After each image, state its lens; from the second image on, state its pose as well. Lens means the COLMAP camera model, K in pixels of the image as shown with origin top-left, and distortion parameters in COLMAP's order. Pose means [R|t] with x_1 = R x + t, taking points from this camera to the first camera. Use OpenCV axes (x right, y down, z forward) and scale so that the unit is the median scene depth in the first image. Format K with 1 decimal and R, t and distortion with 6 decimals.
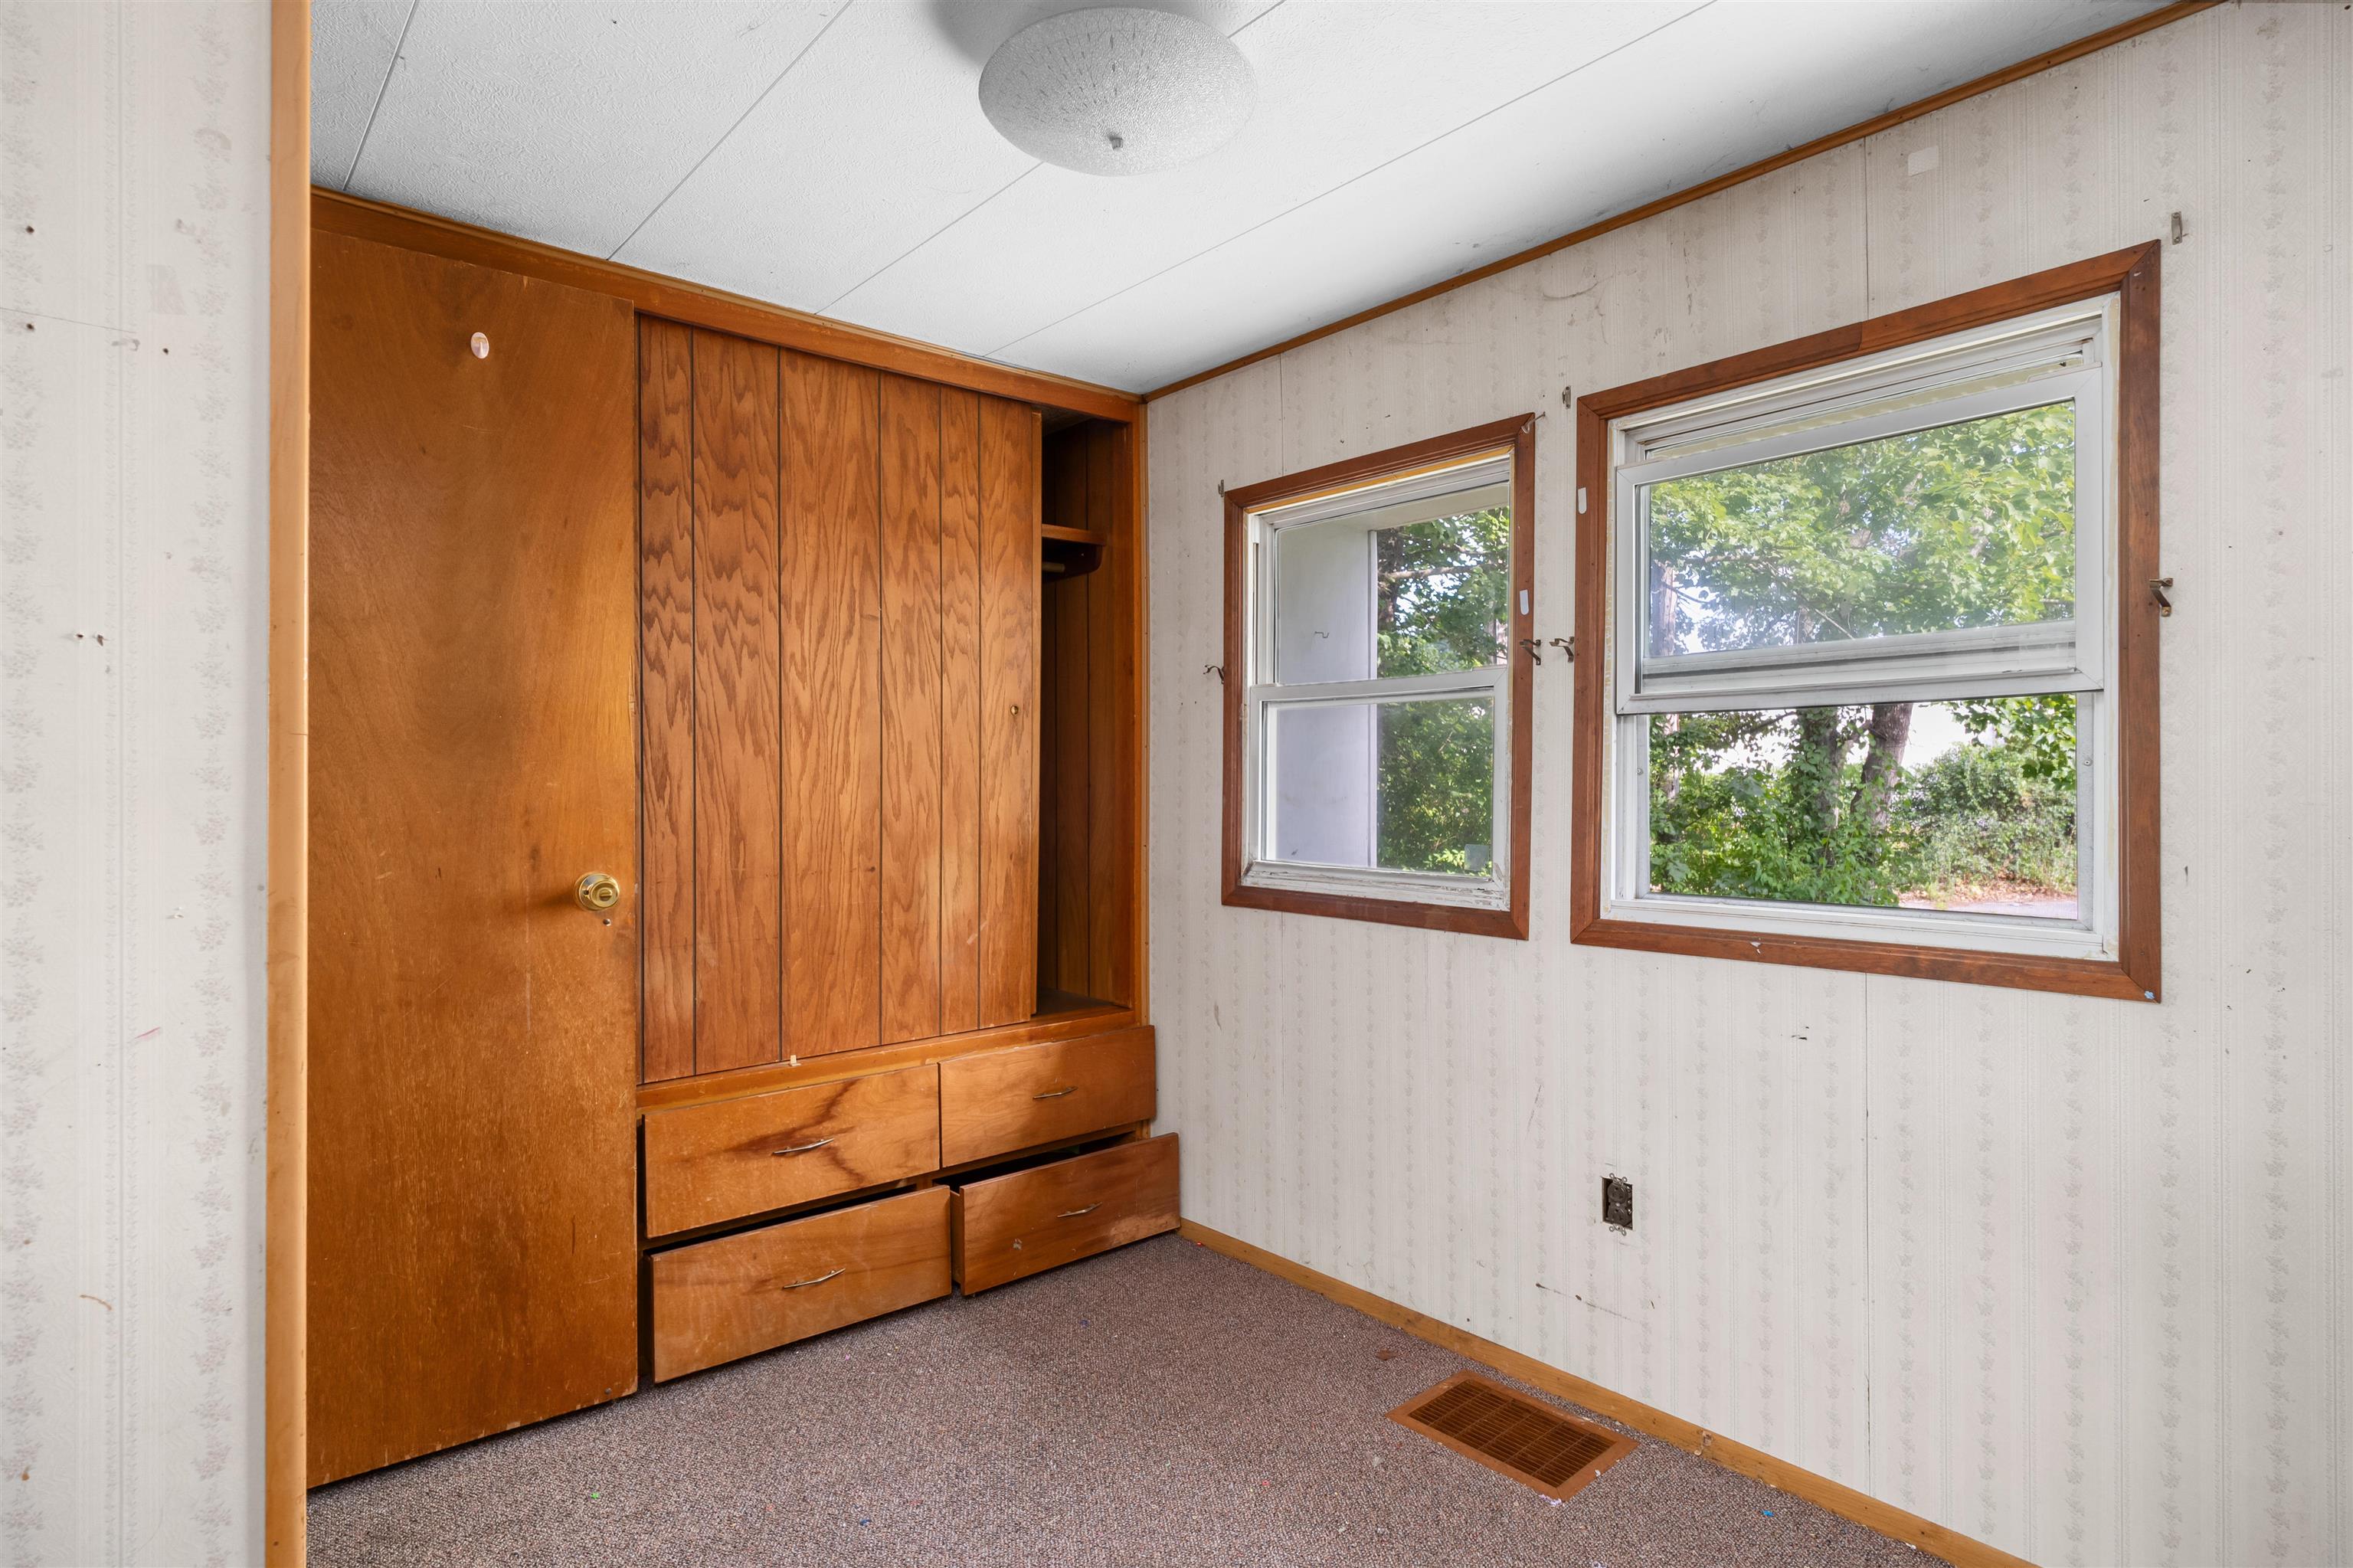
lens RADIAL K [[1214.3, 0, 1172.9], [0, 1214.3, 761.5], [0, 0, 1]] dist [-0.003905, 0.003335]
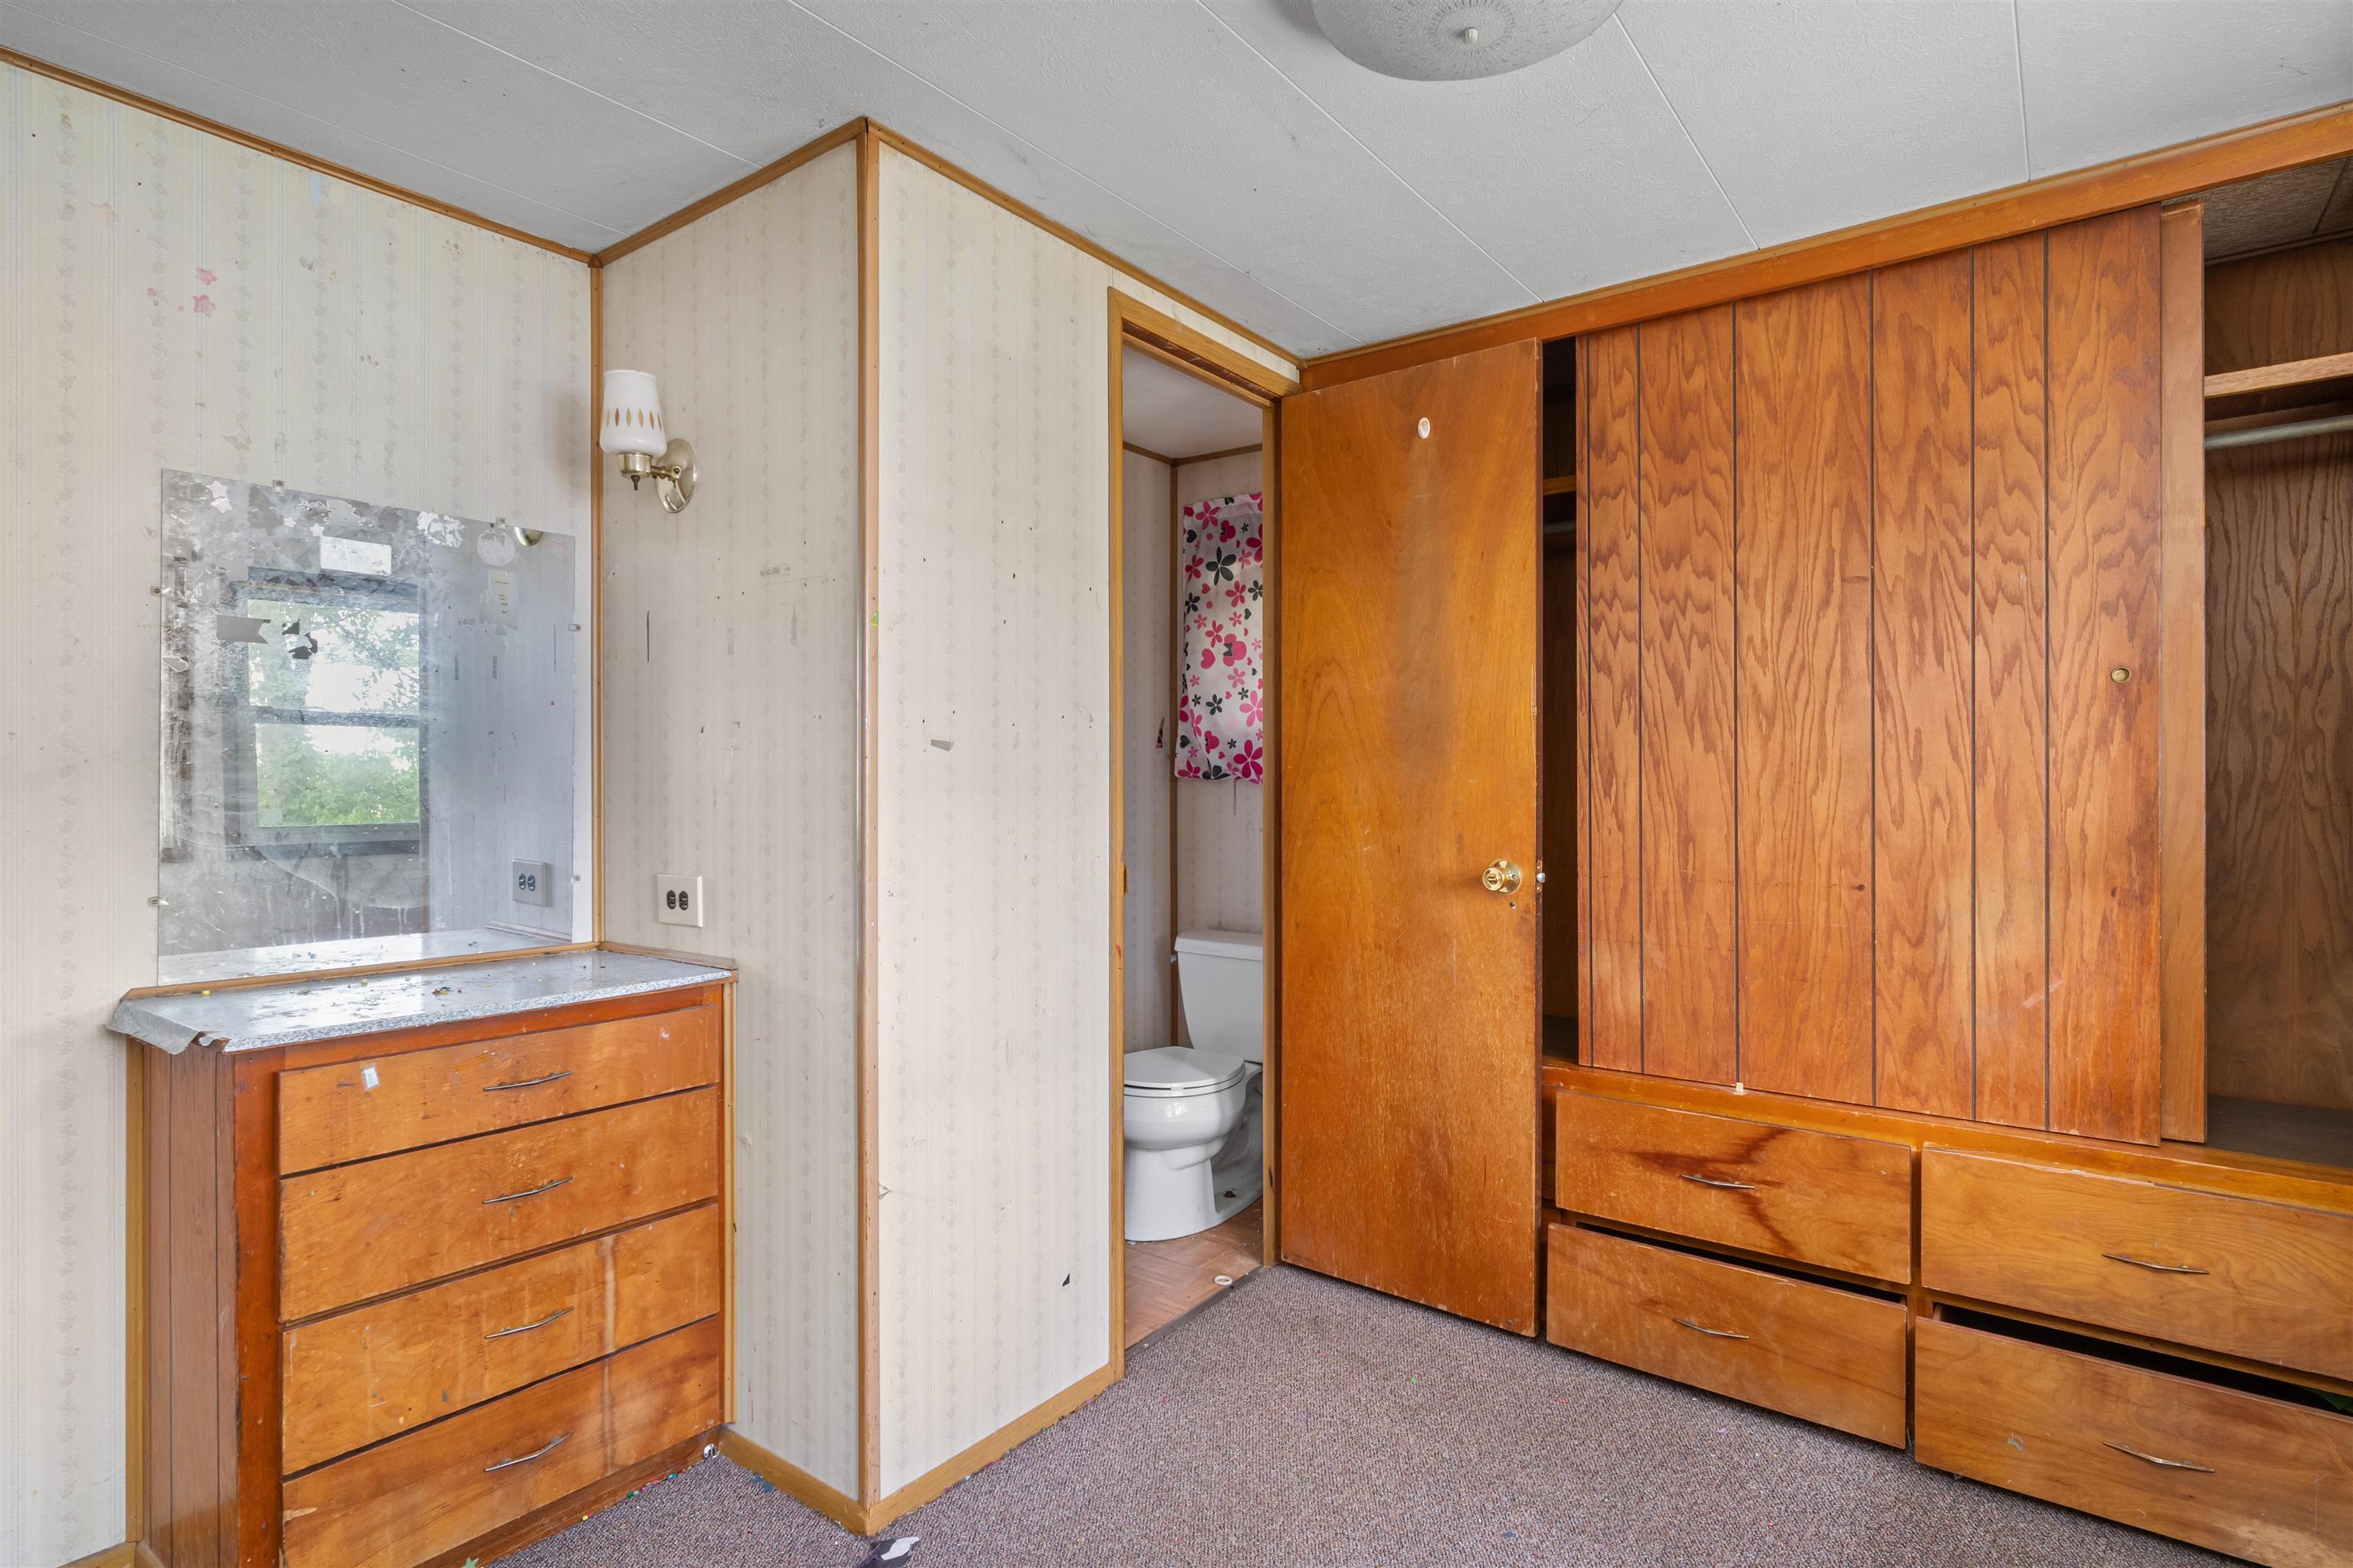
lens RADIAL K [[1214.3, 0, 1172.9], [0, 1214.3, 761.5], [0, 0, 1]] dist [-0.003905, 0.003335]
pose [[0.195176, -0.006879, -0.980744, 0.489230], [0.016488, 0.999857, -0.003732, -0.000671], [0.980630, -0.015442, 0.195262, 0.410512]]
